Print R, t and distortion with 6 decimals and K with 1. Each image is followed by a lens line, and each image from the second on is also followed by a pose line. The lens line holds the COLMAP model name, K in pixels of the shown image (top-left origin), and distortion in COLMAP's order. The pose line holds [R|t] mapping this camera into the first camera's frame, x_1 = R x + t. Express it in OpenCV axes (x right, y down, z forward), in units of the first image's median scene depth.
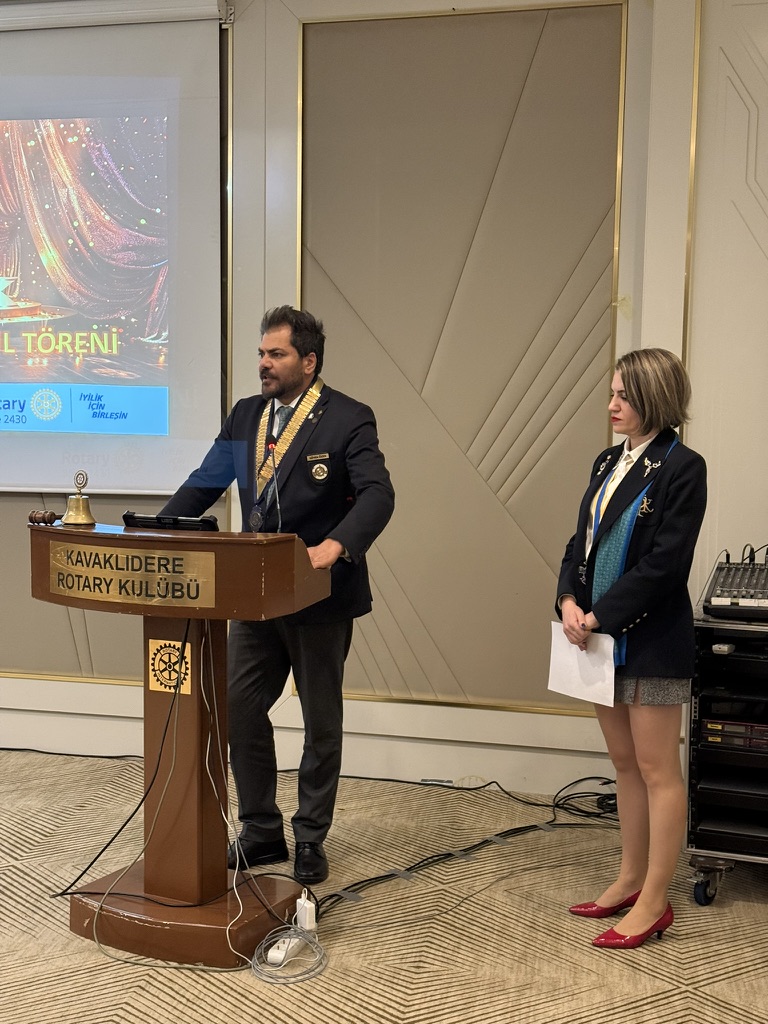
lens RADIAL K [[1444.3, 0, 384.0], [0, 1444.3, 512.0], [0, 0, 1]] dist [0.134130, 0.021146]
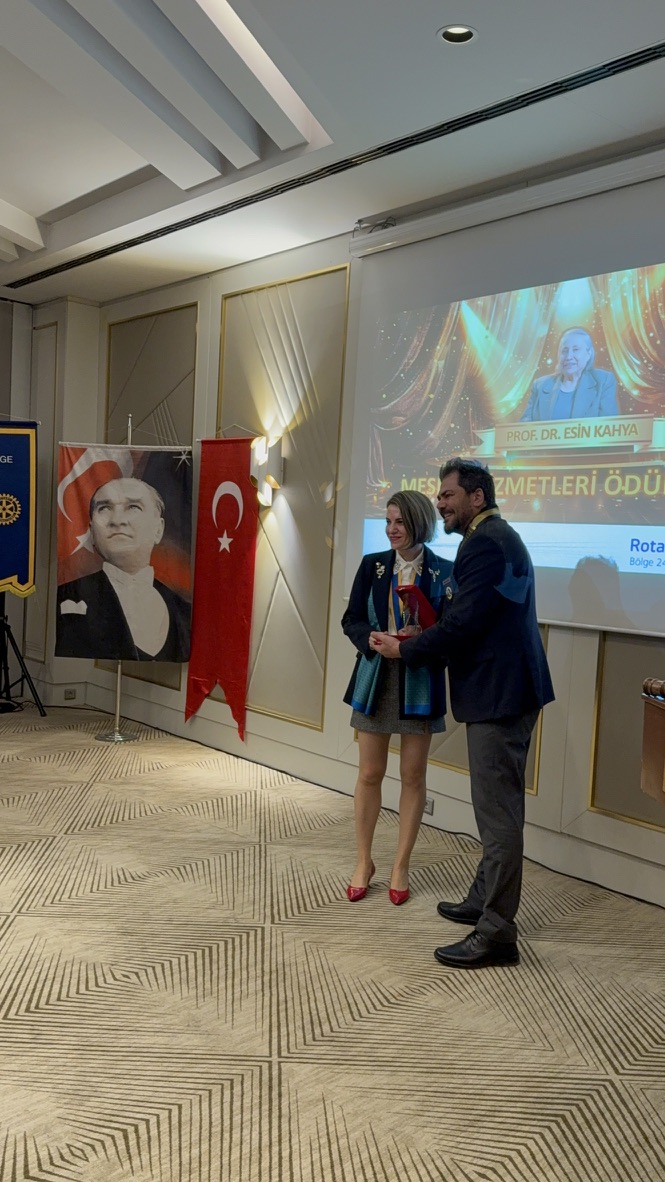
lens RADIAL K [[1002.6, 0, 332.5], [0, 1002.6, 591.0], [0, 0, 1]] dist [0.164556, -0.294483]
pose [[0.828178, 0.063660, -0.556838, -0.063371], [-0.103372, 0.993833, -0.040124, 0.004627], [0.550849, 0.090791, 0.829652, 0.331590]]
